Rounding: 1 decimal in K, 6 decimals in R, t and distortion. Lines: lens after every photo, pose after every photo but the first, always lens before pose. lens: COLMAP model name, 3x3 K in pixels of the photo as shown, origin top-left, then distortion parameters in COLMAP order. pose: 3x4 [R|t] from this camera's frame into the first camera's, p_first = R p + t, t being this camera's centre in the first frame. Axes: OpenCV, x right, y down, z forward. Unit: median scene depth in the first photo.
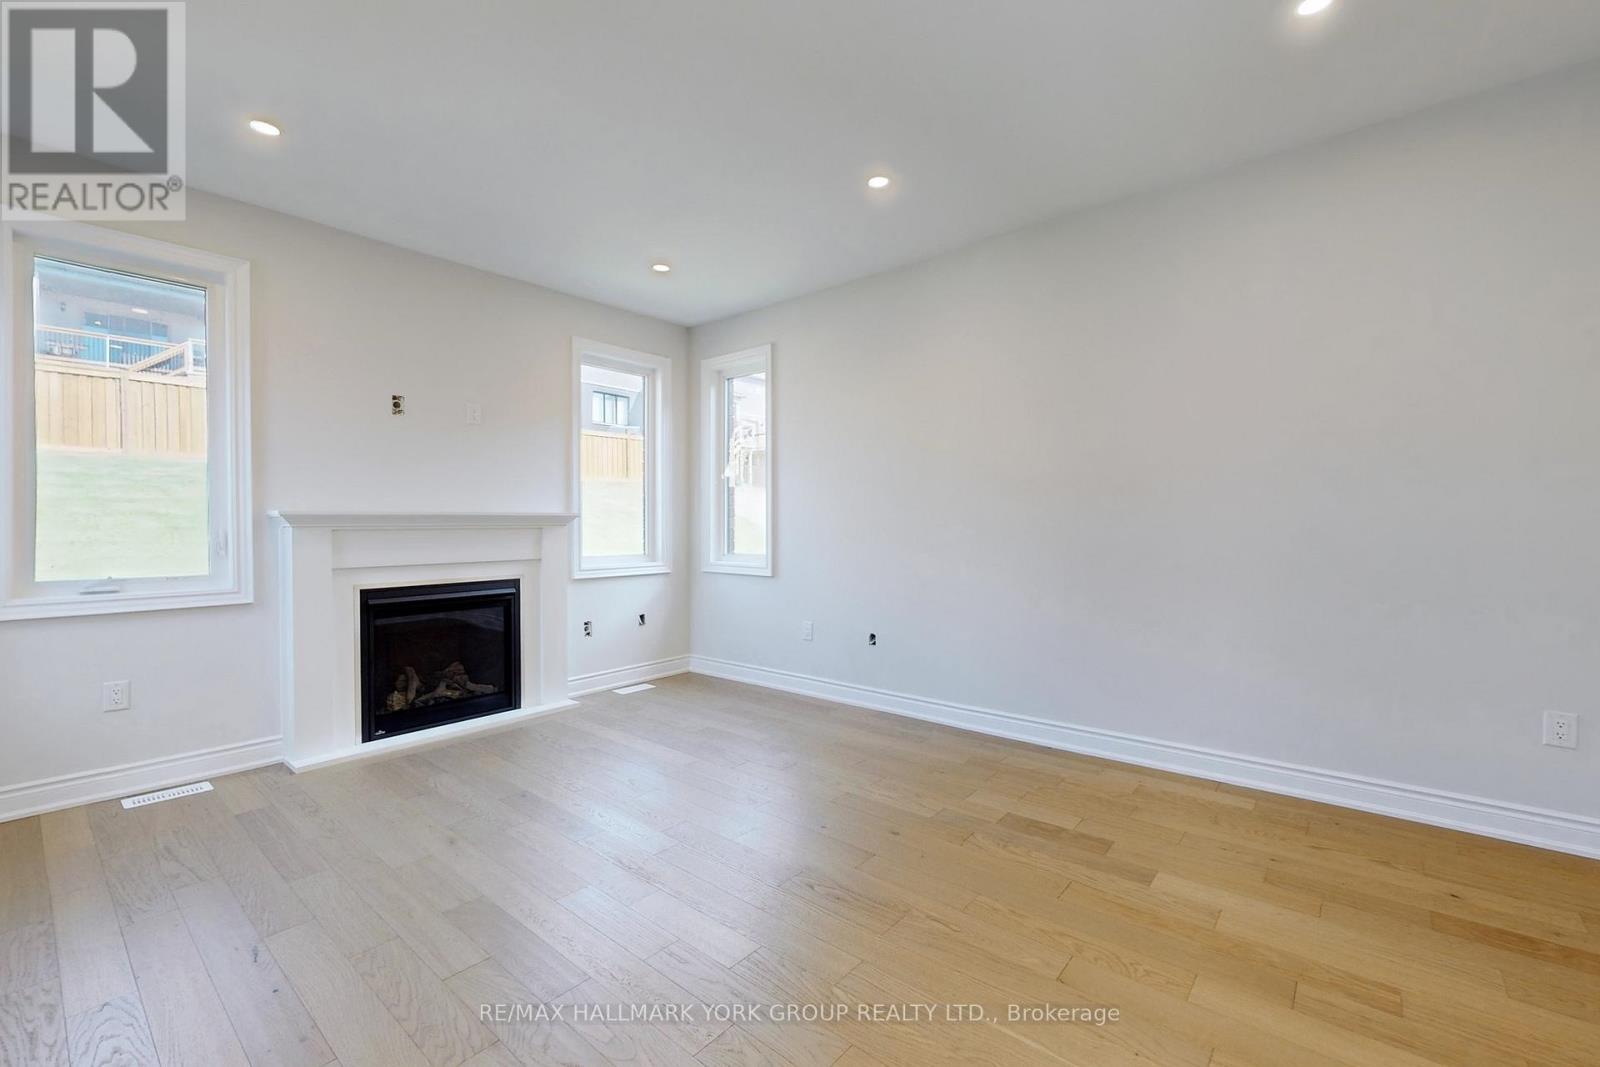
lens RADIAL K [[658.5, 0, 827.5], [0, 658.5, 528.3], [0, 0, 1]] dist [-0.000865, -0.000261]
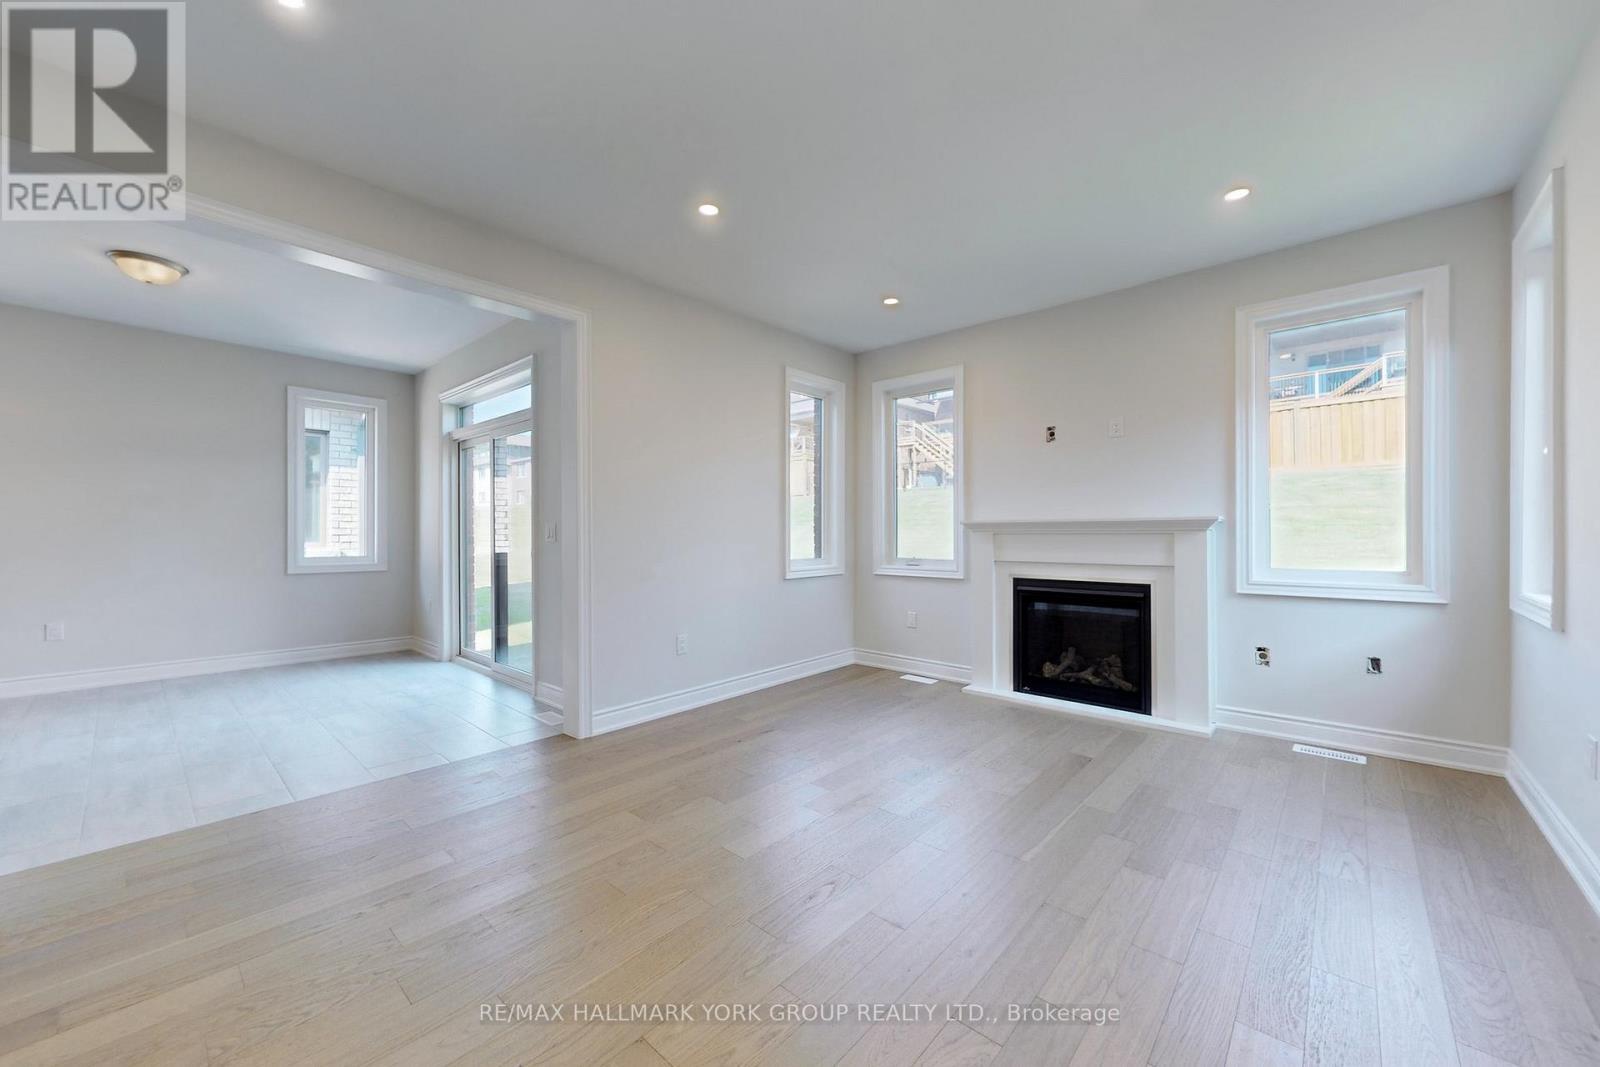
lens RADIAL K [[584.9, 0, 796.8], [0, 584.9, 530.6], [0, 0, 1]] dist [-0.000223, -0.000002]
pose [[-0.024357, 0.005971, -0.999685, 0.390104], [0.001403, 0.999981, 0.005939, -0.009287], [0.999702, -0.001258, -0.024365, 0.451733]]
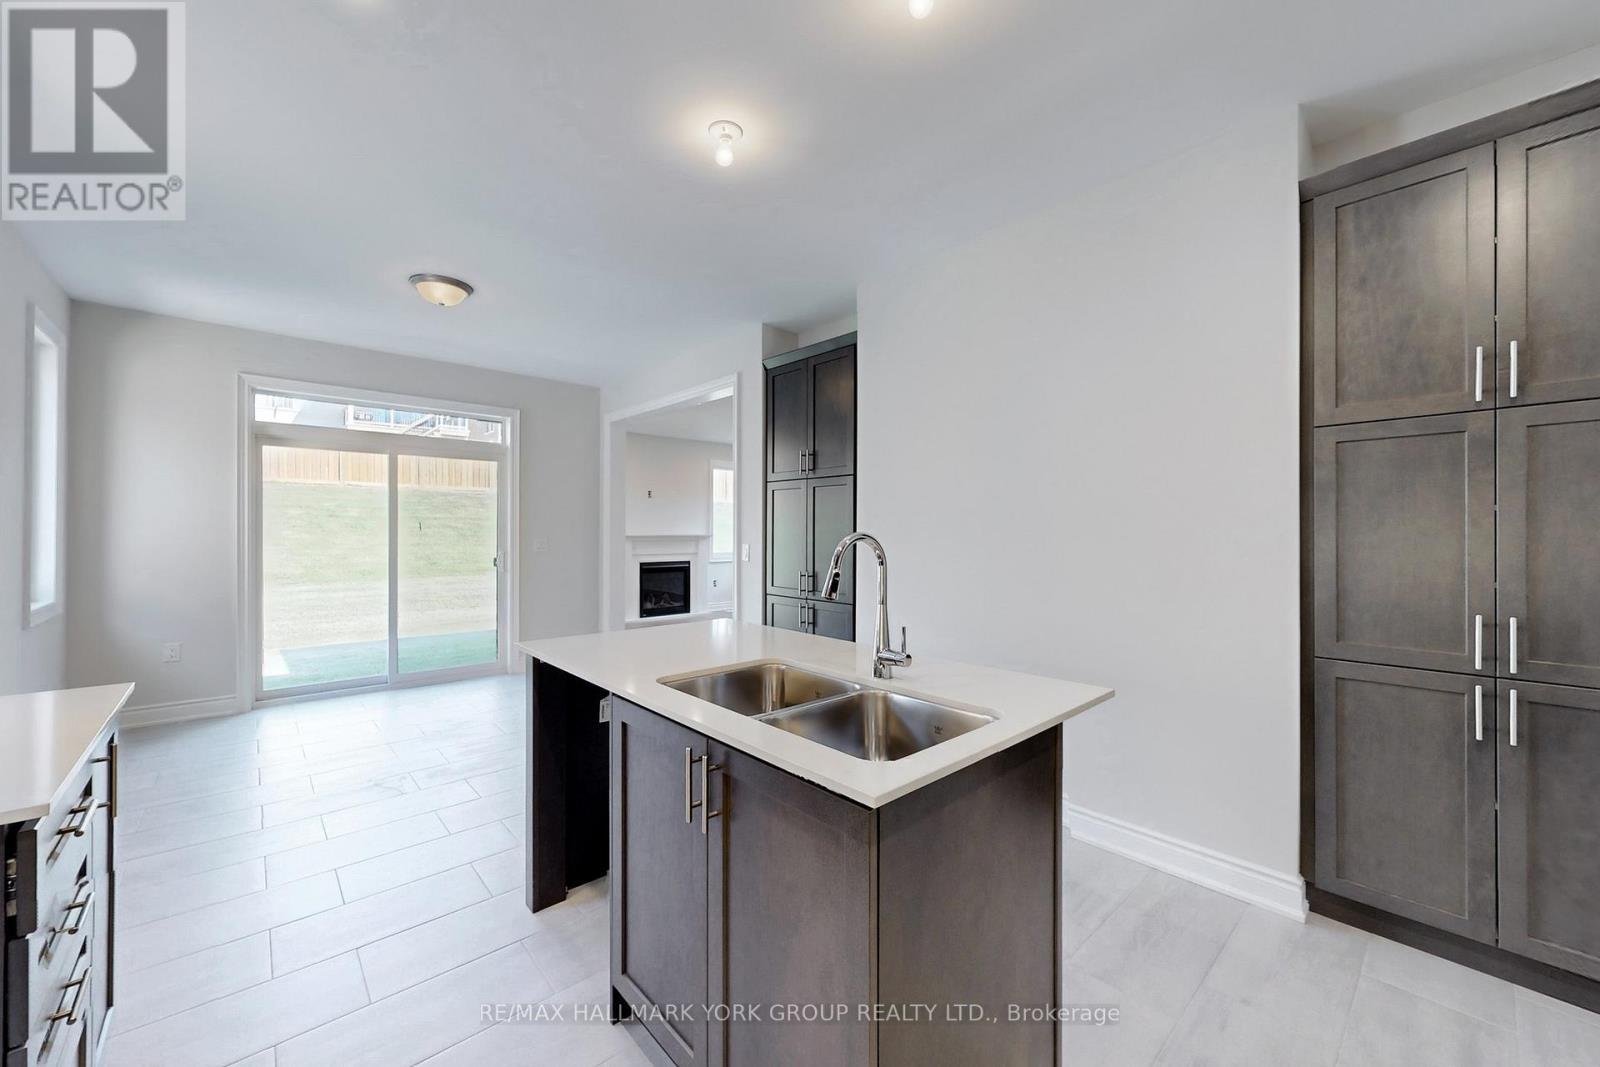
lens RADIAL K [[584.9, 0, 796.8], [0, 584.9, 530.6], [0, 0, 1]] dist [-0.000223, -0.000002]
pose [[0.984718, 0.000957, -0.174156, 0.289001], [-0.001883, 0.999985, -0.005149, -0.025023], [0.174149, 0.005398, 0.984705, -1.018440]]
